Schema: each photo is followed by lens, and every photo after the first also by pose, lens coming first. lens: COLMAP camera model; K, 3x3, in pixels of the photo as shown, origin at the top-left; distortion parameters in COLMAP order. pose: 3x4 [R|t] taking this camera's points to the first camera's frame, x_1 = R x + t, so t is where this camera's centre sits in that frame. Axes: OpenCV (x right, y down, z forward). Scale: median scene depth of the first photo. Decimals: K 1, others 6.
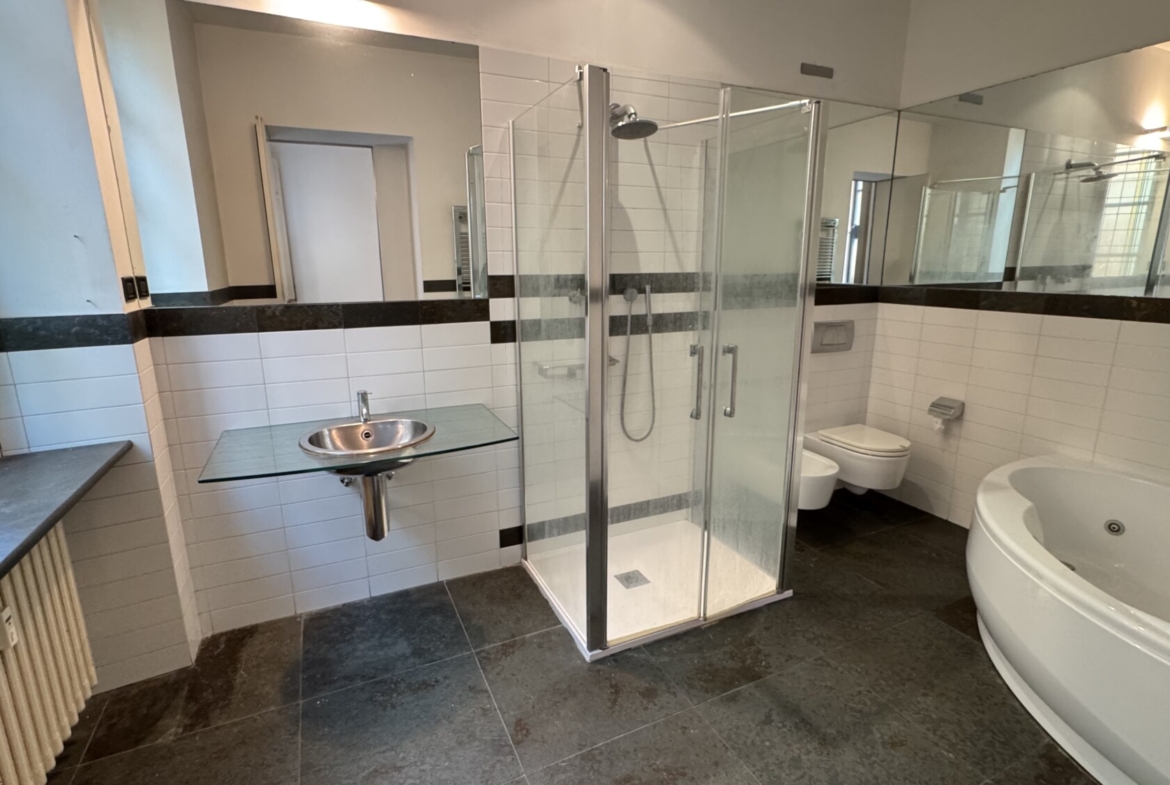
lens RADIAL K [[578.1, 0, 599.5], [0, 578.1, 383.1], [0, 0, 1]] dist [-0.003369, -0.000739]
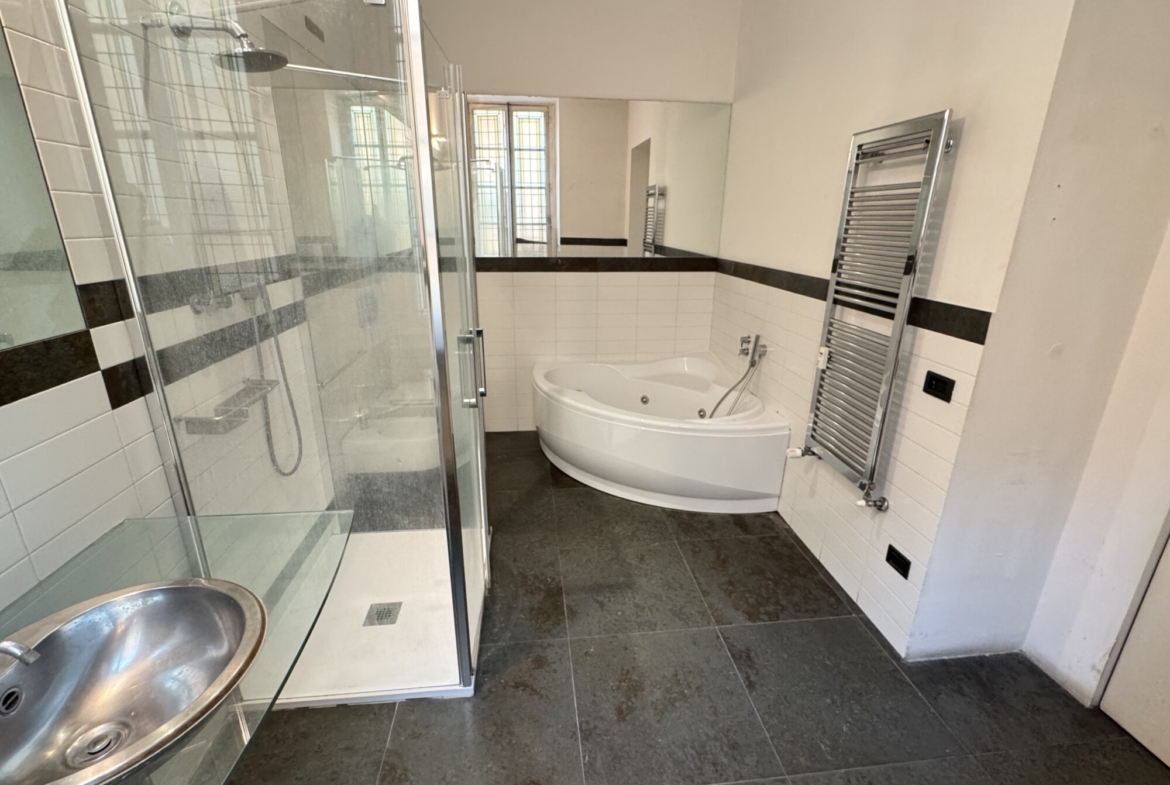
lens RADIAL K [[536.7, 0, 585.0], [0, 536.7, 392.5], [0, 0, 1]] dist [0.000647, 0.000030]
pose [[0.341768, -0.298285, 0.891191, -0.493474], [0.201251, 0.949524, 0.240630, -0.118732], [-0.917983, 0.097114, 0.384547, 0.406253]]
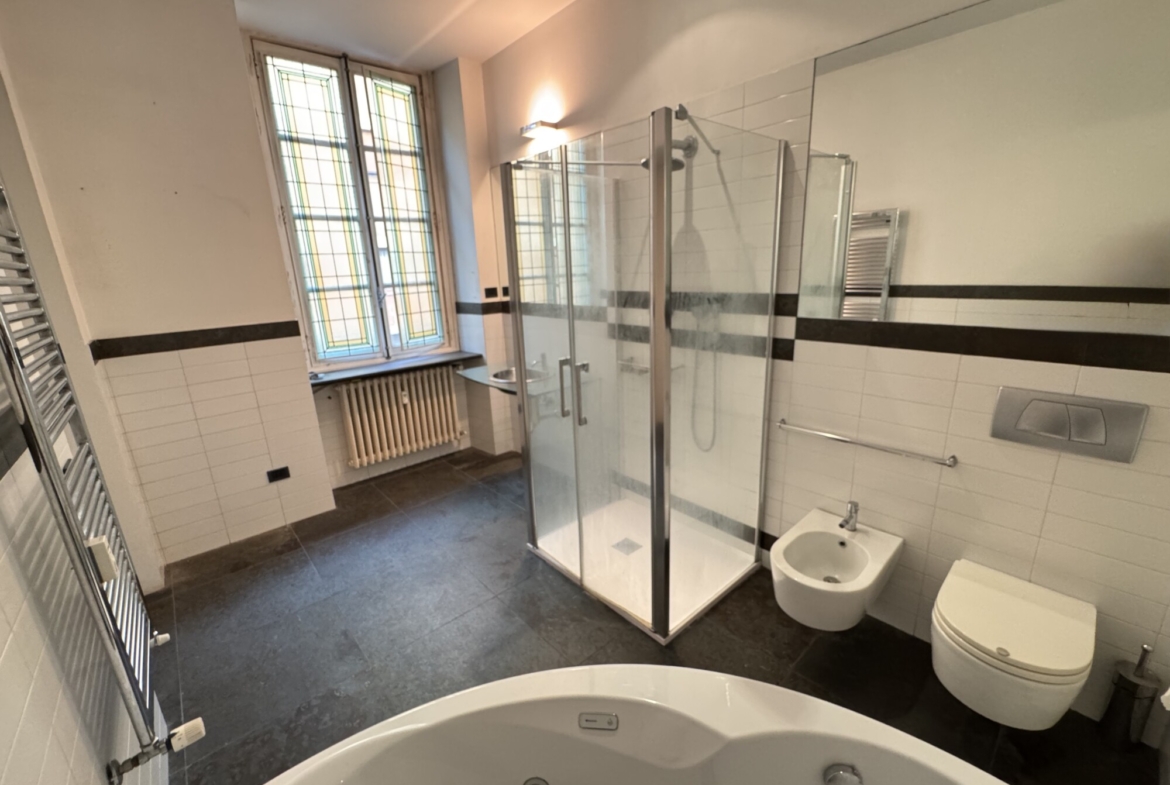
lens RADIAL K [[470.3, 0, 585.0], [0, 470.3, 392.5], [0, 0, 1]] dist [-0.001119, 0.000156]
pose [[0.271560, 0.226803, -0.935316, 0.947544], [-0.184471, 0.966083, 0.180704, -0.143720], [0.944577, 0.123467, 0.304188, 0.624045]]
